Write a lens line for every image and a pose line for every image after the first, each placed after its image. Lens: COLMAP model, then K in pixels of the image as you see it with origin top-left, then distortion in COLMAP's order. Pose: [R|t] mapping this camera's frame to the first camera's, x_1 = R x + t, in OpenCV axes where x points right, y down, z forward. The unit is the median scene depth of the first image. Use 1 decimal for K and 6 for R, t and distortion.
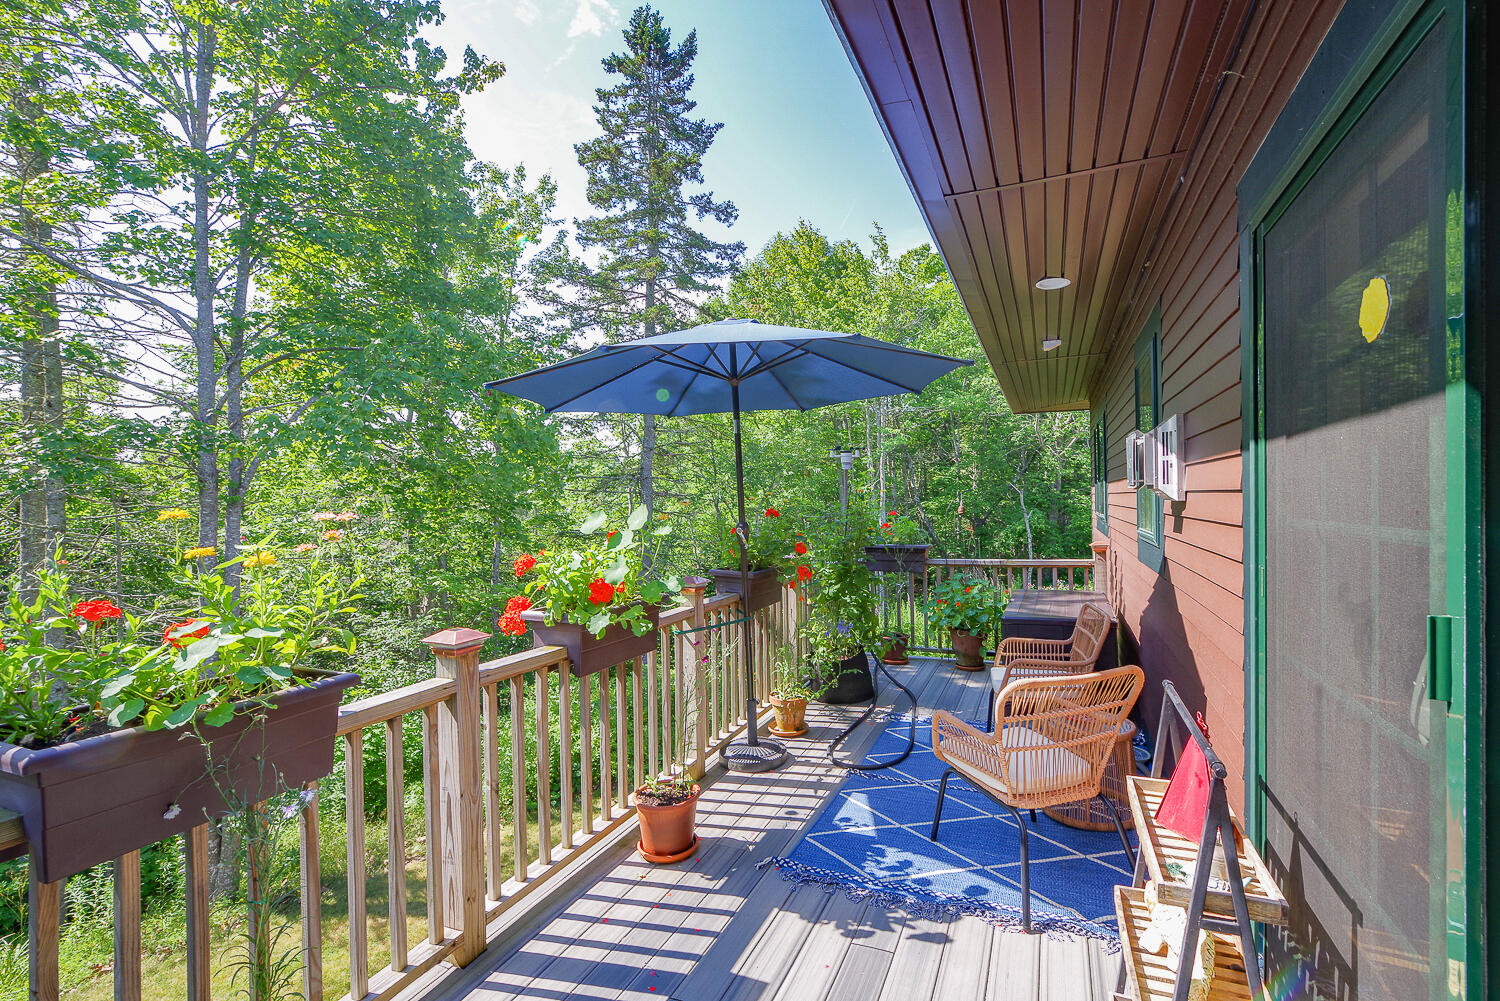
lens RADIAL K [[666.7, 0, 731.9], [0, 666.7, 504.8], [0, 0, 1]] dist [0.000167, -0.000195]
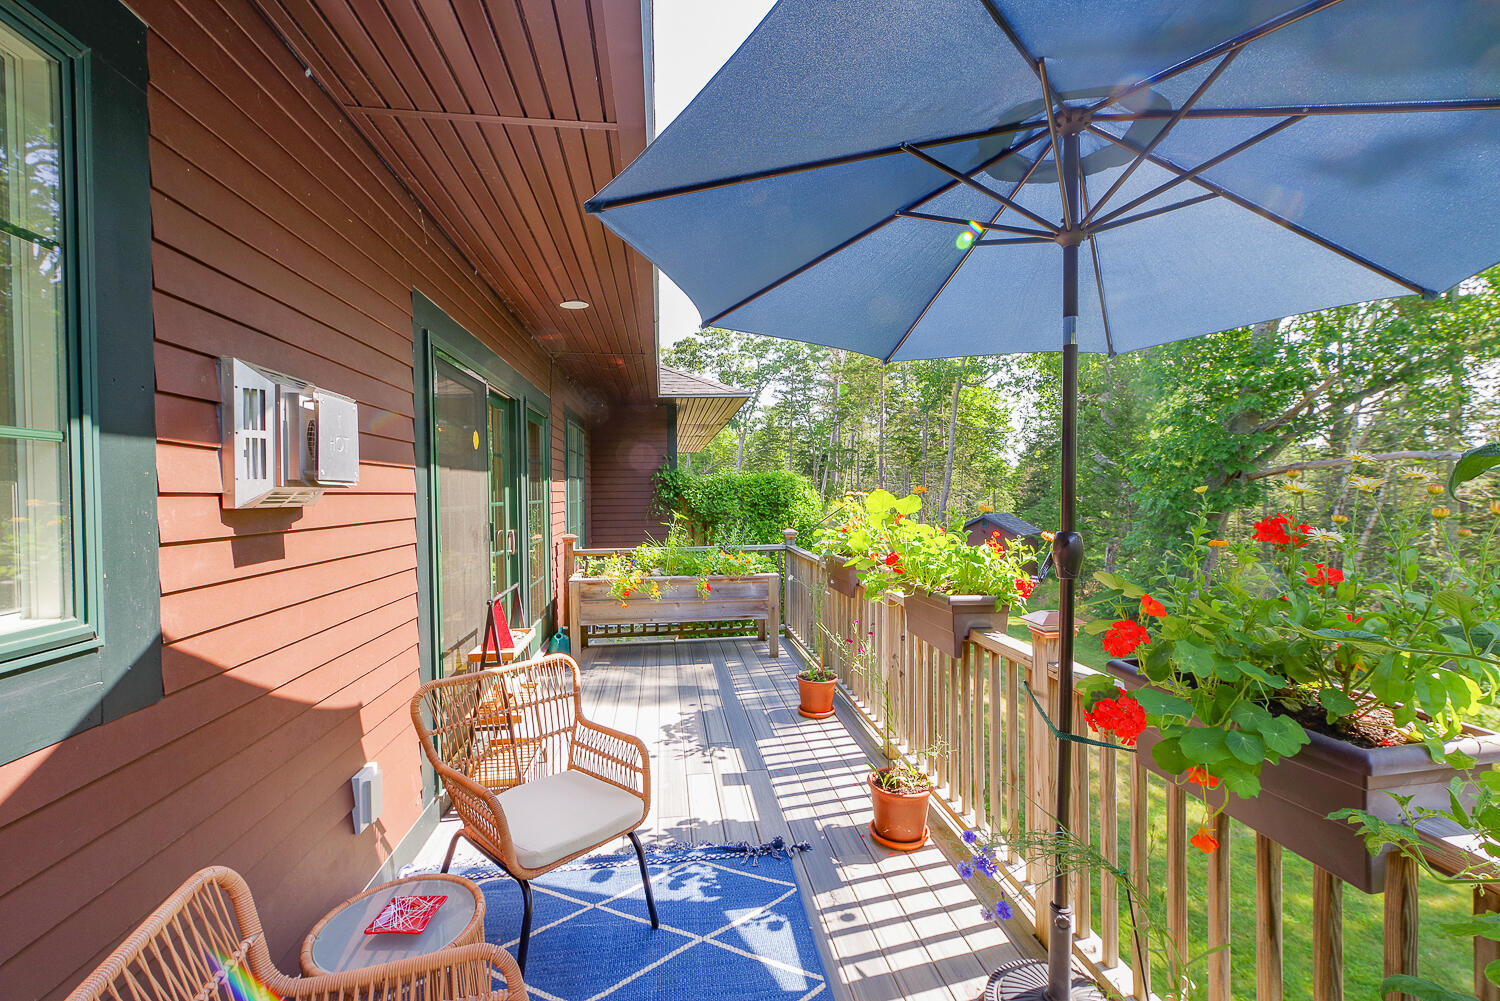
lens RADIAL K [[644.9, 0, 755.9], [0, 644.9, 507.3], [0, 0, 1]] dist [0.001254, 0.000066]
pose [[-0.828532, 0.036261, -0.558766, 0.650940], [0.020090, 0.999184, 0.035053, -0.015003], [0.559581, 0.017817, -0.828584, 1.798117]]
